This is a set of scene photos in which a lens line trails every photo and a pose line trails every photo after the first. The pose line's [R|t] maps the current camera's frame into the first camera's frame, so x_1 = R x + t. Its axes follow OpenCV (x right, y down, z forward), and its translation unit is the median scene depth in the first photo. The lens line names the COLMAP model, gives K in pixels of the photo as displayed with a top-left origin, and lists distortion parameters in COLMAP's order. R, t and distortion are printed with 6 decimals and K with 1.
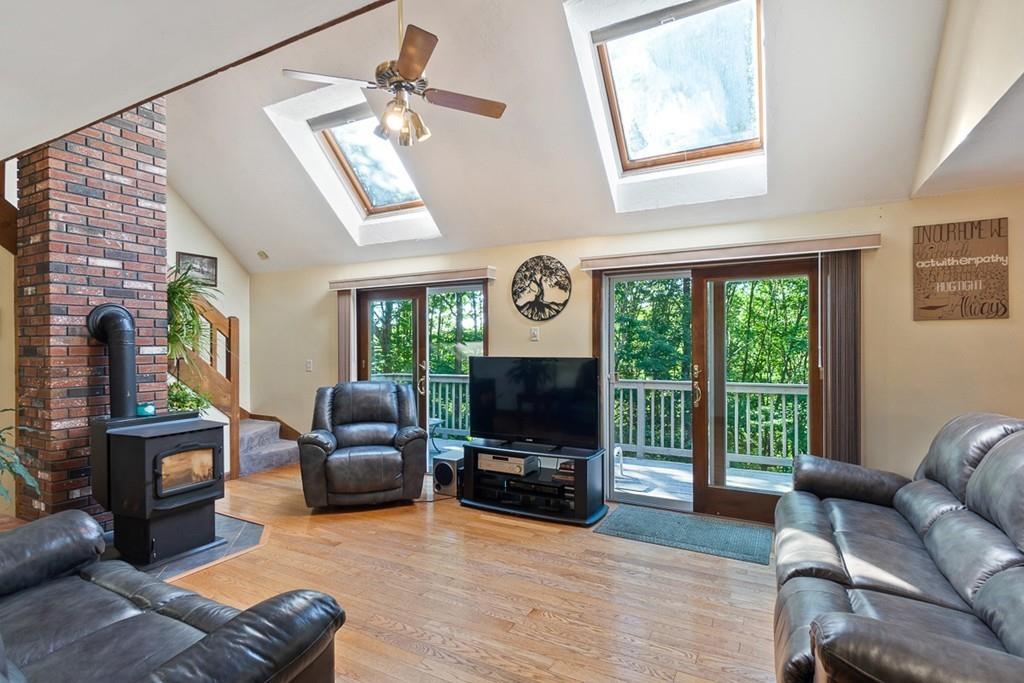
lens RADIAL K [[503.3, 0, 514.7], [0, 503.3, 345.3], [0, 0, 1]] dist [-0.001559, -0.000034]
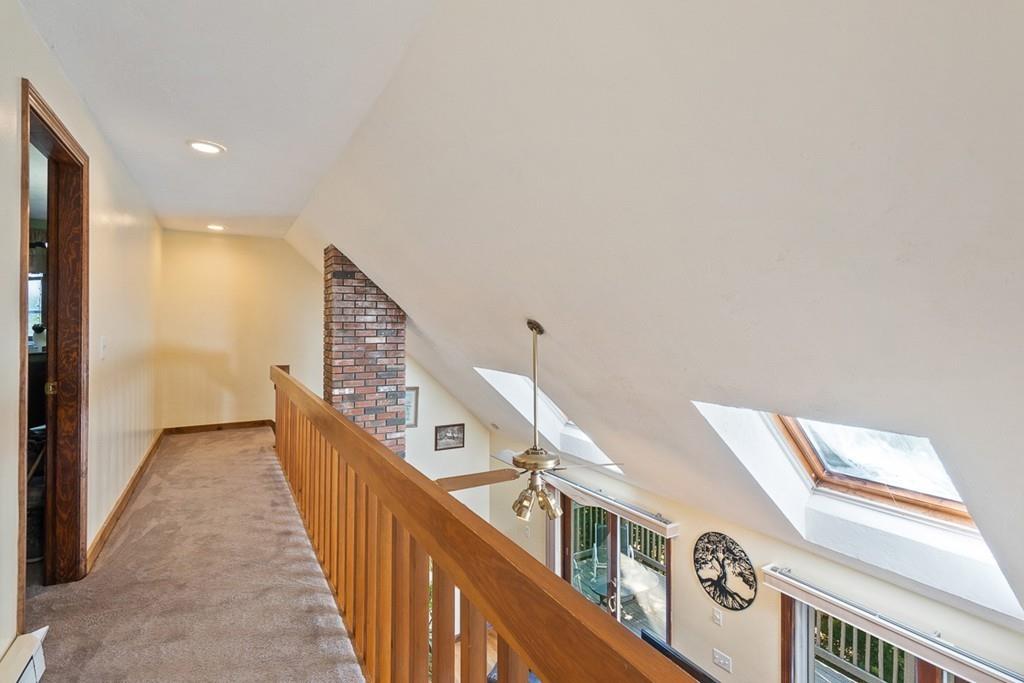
lens RADIAL K [[503.3, 0, 515.4], [0, 503.3, 317.1], [0, 0, 1]] dist [-0.001559, -0.000034]
pose [[0.847860, 0.003135, -0.530212, 0.236432], [-0.008416, 0.999936, -0.007547, -0.620873], [0.530154, 0.010861, 0.847832, 0.036100]]
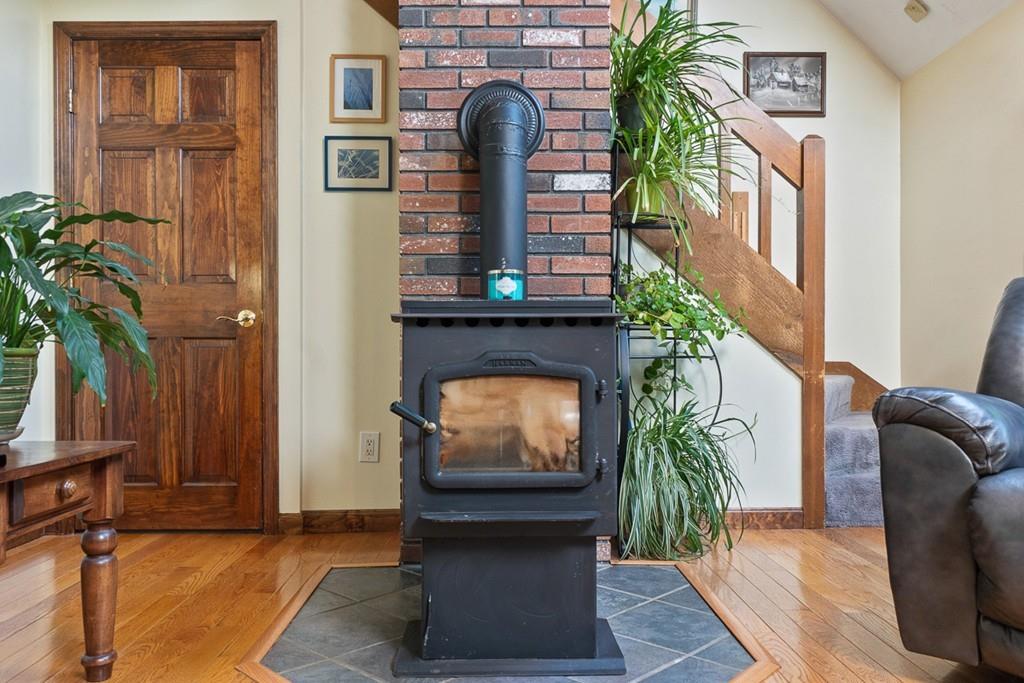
lens RADIAL K [[798.2, 0, 511.3], [0, 798.2, 366.5], [0, 0, 1]] dist [-0.010964, 0.003611]
pose [[0.478333, 0.008814, -0.878134, -0.125492], [-0.001671, 0.999957, 0.009127, 0.156890], [0.878177, -0.002899, 0.478327, 0.579458]]
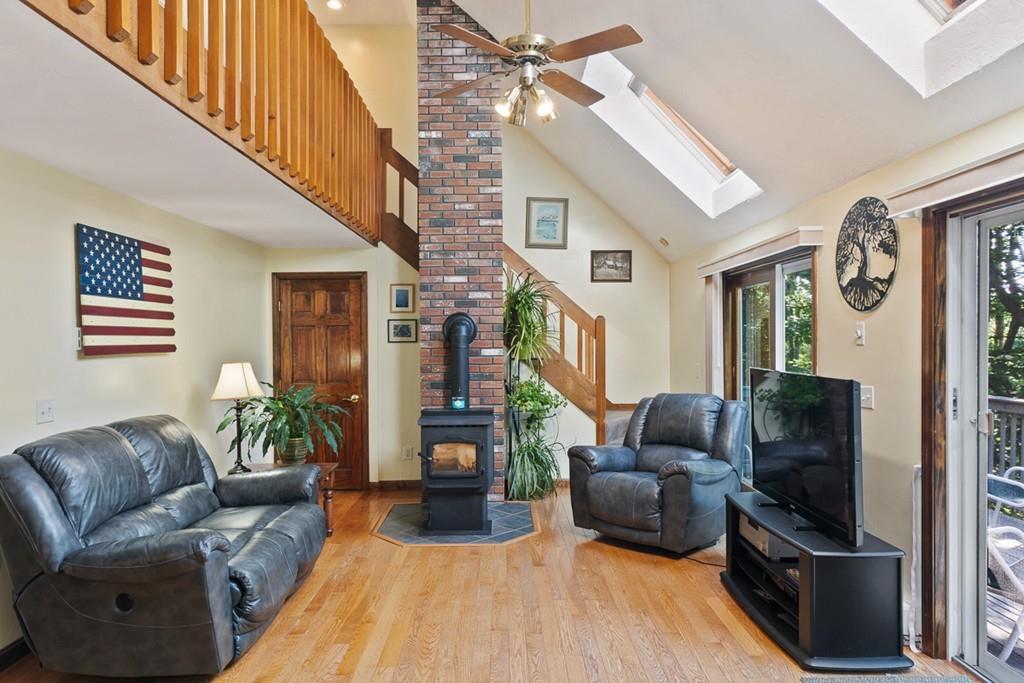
lens RADIAL K [[687.0, 0, 517.0], [0, 687.0, 345.7], [0, 0, 1]] dist [-0.009196, 0.002313]
pose [[0.477336, 0.009704, -0.878668, 0.617452], [0.003184, 0.999913, 0.012773, -0.022473], [0.878715, -0.008895, 0.477263, 0.303338]]
